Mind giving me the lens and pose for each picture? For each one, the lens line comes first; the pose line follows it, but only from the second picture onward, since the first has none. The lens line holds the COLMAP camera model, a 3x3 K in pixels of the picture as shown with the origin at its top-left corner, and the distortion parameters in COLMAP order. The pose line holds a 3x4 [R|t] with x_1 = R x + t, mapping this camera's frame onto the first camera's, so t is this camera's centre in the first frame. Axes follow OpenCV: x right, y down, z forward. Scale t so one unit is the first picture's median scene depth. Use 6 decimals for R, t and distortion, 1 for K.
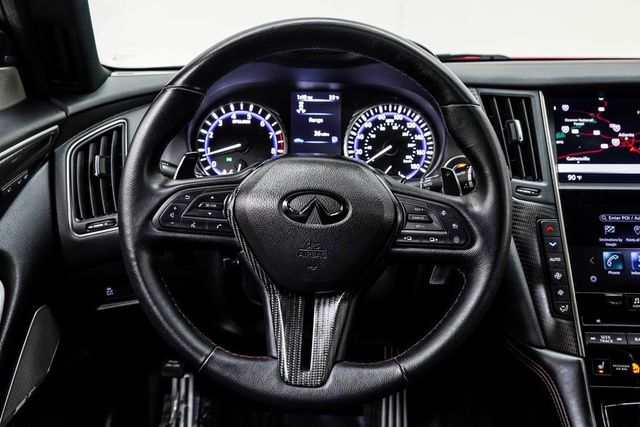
lens RADIAL K [[784.8, 0, 317.8], [0, 784.8, 215.4], [0, 0, 1]] dist [0.105506, 0.000000]
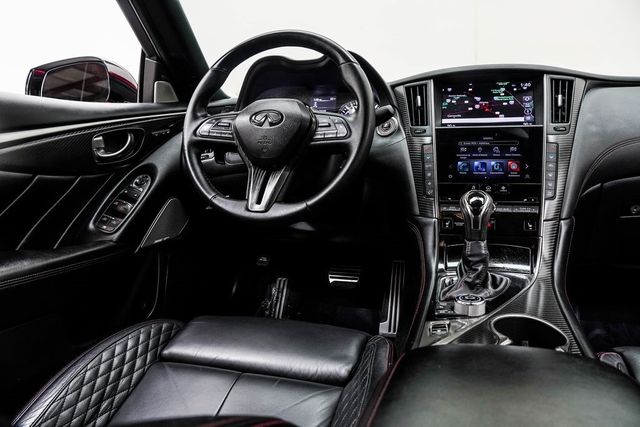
lens RADIAL K [[474.0, 0, 319.5], [0, 474.0, 215.4], [0, 0, 1]] dist [-0.115850, 0.055356]
pose [[0.953170, 0.010691, -0.302247, 0.328814], [-0.044127, 0.993597, -0.104013, 0.237556], [0.299200, 0.112479, 0.947538, -0.013695]]
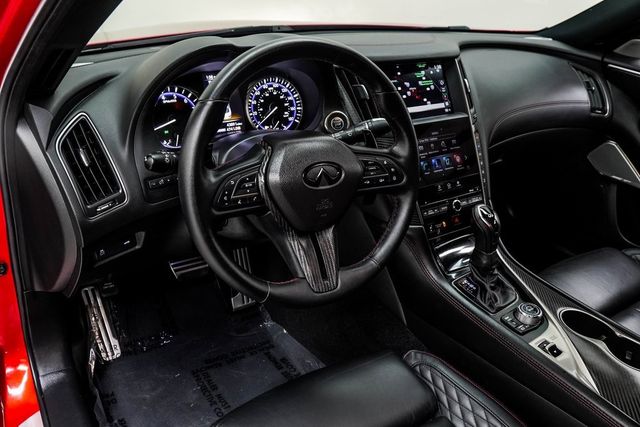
lens RADIAL K [[545.2, 0, 319.1], [0, 545.2, 212.3], [0, 0, 1]] dist [-0.078727, 0.054383]
pose [[0.840277, -0.211044, 0.499395, -0.374054], [0.101089, 0.965960, 0.238122, -0.130273], [-0.532649, -0.149606, 0.833008, 0.107175]]
